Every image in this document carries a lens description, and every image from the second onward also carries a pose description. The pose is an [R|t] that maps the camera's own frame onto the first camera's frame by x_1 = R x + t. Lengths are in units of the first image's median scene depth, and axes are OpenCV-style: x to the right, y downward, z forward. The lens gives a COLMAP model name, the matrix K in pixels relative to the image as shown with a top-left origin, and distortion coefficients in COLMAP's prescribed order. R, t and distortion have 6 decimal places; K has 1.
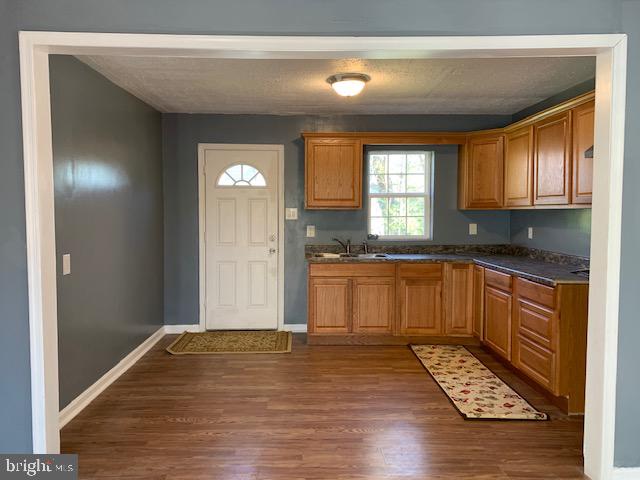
lens RADIAL K [[492.5, 0, 311.2], [0, 492.5, 233.8], [0, 0, 1]] dist [0.047271, -0.043227]
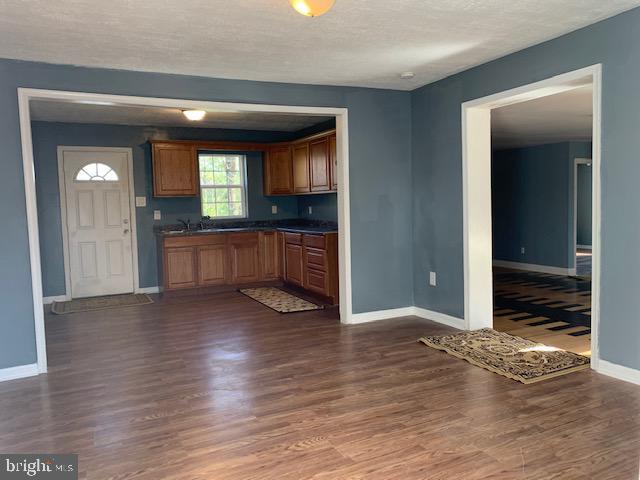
lens RADIAL K [[492.5, 0, 323.2], [0, 492.5, 234.9], [0, 0, 1]] dist [0.047271, -0.043227]
pose [[0.901566, -0.055219, 0.429104, -0.188744], [0.047617, 0.998461, 0.028441, 0.034844], [-0.430014, -0.005209, 0.902807, -0.412422]]
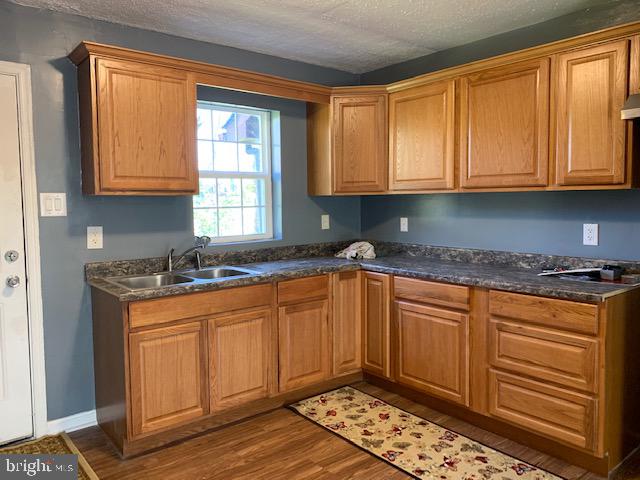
lens RADIAL K [[492.5, 0, 315.9], [0, 492.5, 235.3], [0, 0, 1]] dist [0.047271, -0.043227]
pose [[0.786654, -0.053913, 0.615035, -0.159361], [0.040591, 0.998541, 0.035614, -0.018177], [-0.616058, -0.003051, 0.787695, 0.471049]]
